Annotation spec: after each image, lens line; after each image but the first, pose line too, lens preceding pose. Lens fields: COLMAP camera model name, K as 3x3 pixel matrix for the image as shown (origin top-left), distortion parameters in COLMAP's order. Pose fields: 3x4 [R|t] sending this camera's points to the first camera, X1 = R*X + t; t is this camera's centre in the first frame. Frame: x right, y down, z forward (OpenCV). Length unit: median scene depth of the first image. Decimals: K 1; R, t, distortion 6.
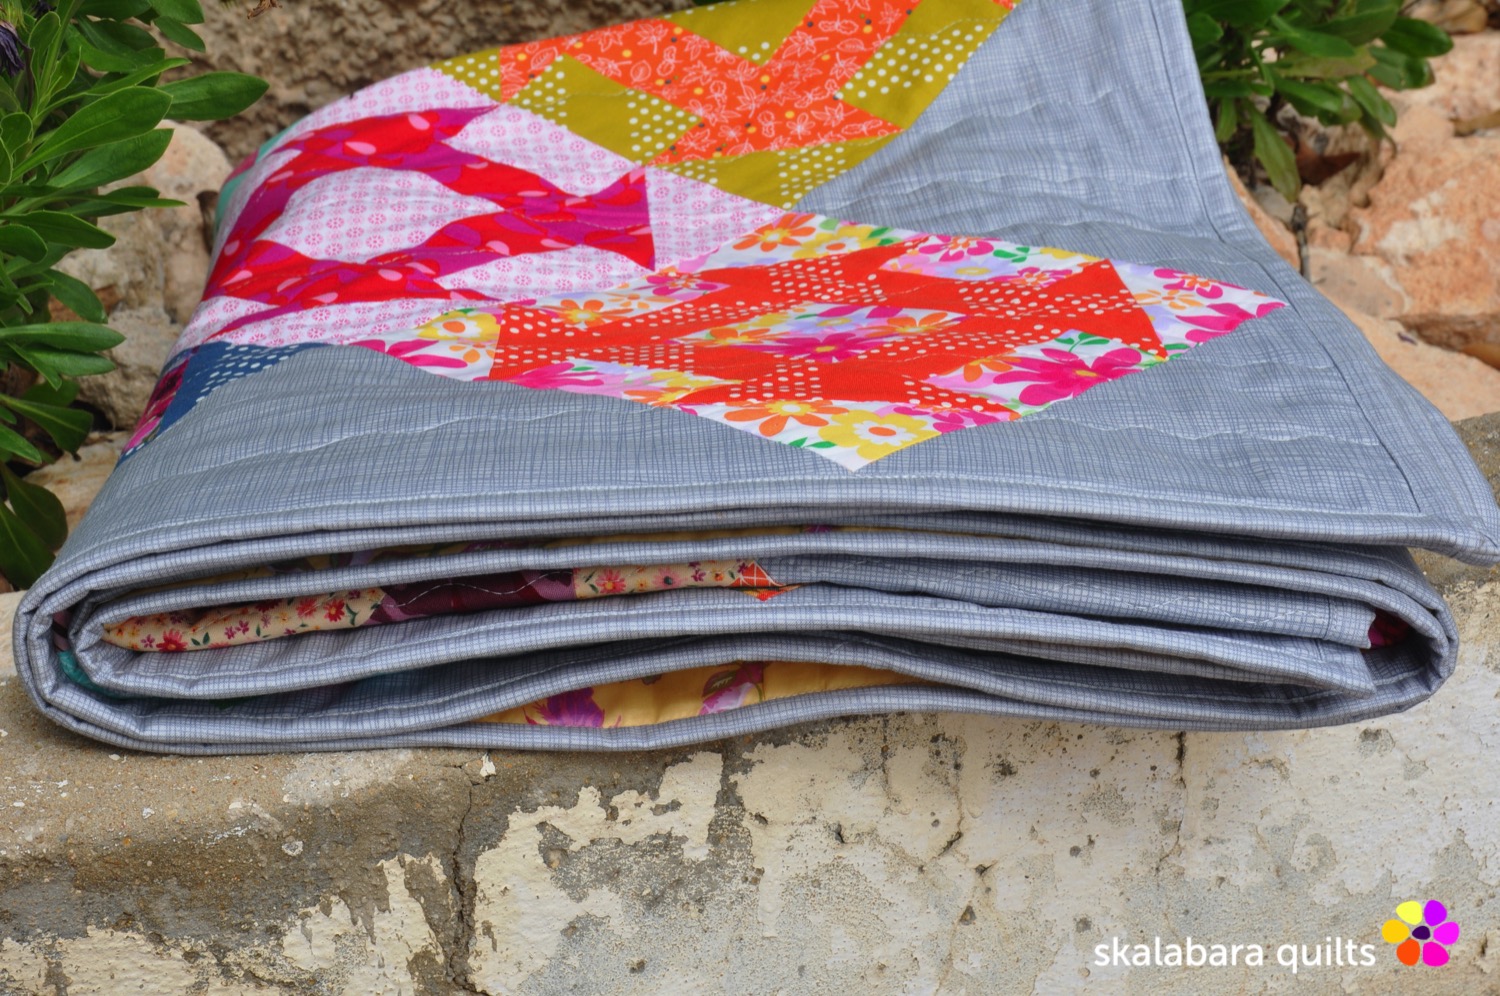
lens RADIAL K [[2816.5, 0, 751.2], [0, 2816.5, 499.1], [0, 0, 1]] dist [0.088570, 0.000000]
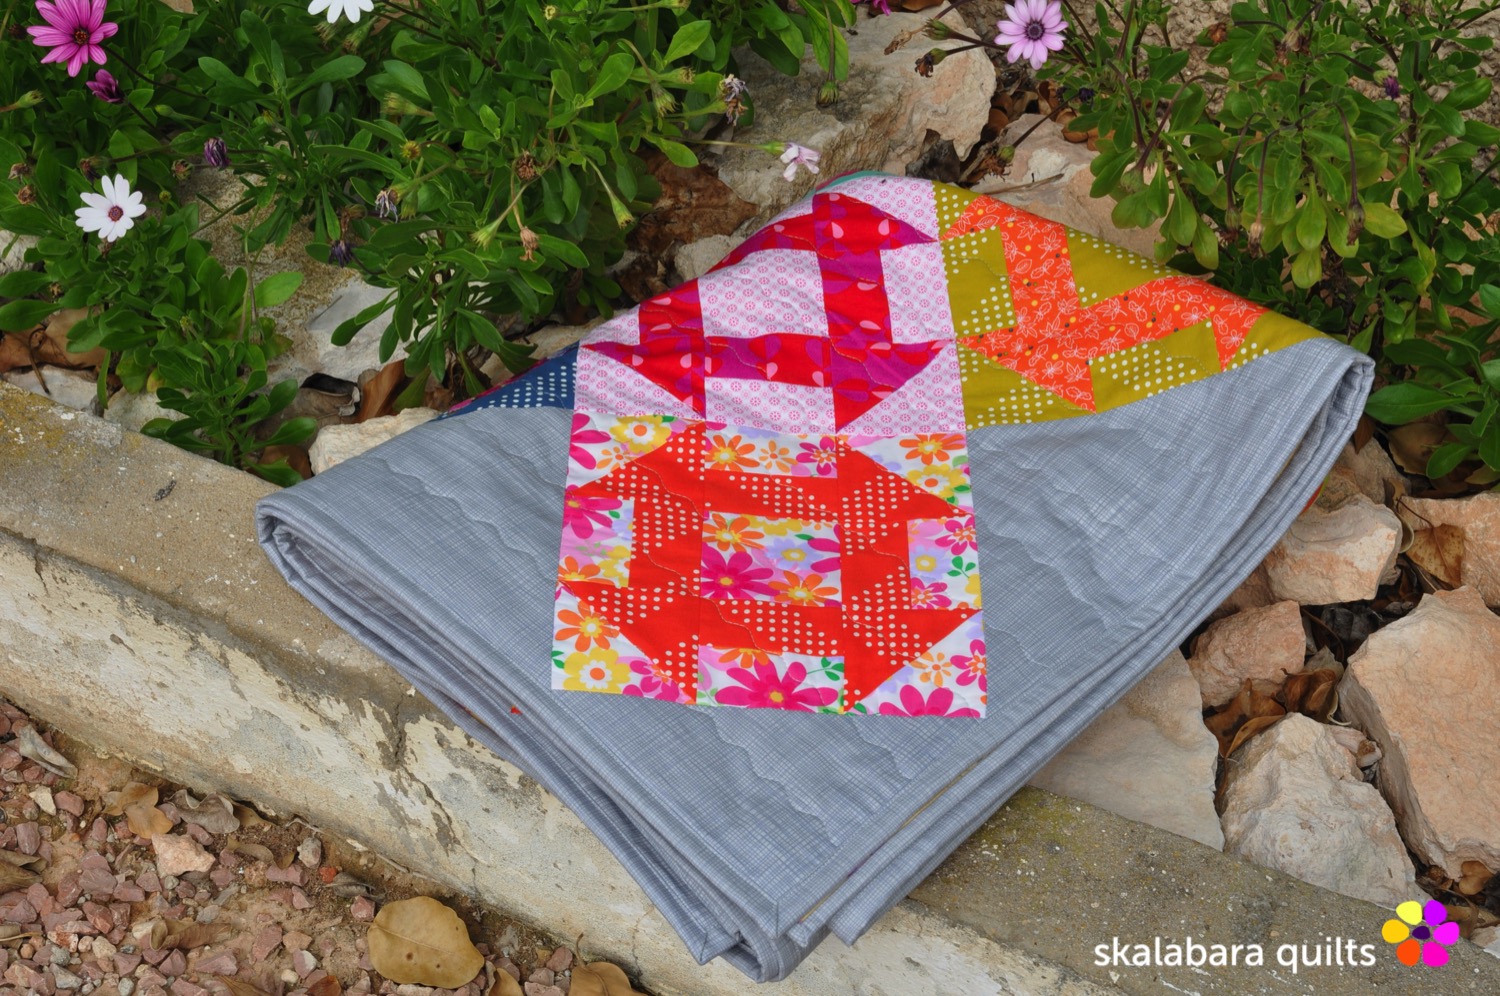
lens RADIAL K [[2609.0, 0, 749.5], [0, 2609.0, 497.0], [0, 0, 1]] dist [0.063418, 0.000000]
pose [[0.658436, 0.554125, -0.509321, 0.671884], [-0.327421, 0.820215, 0.469087, -0.696694], [0.677685, -0.142102, 0.721491, -0.074852]]
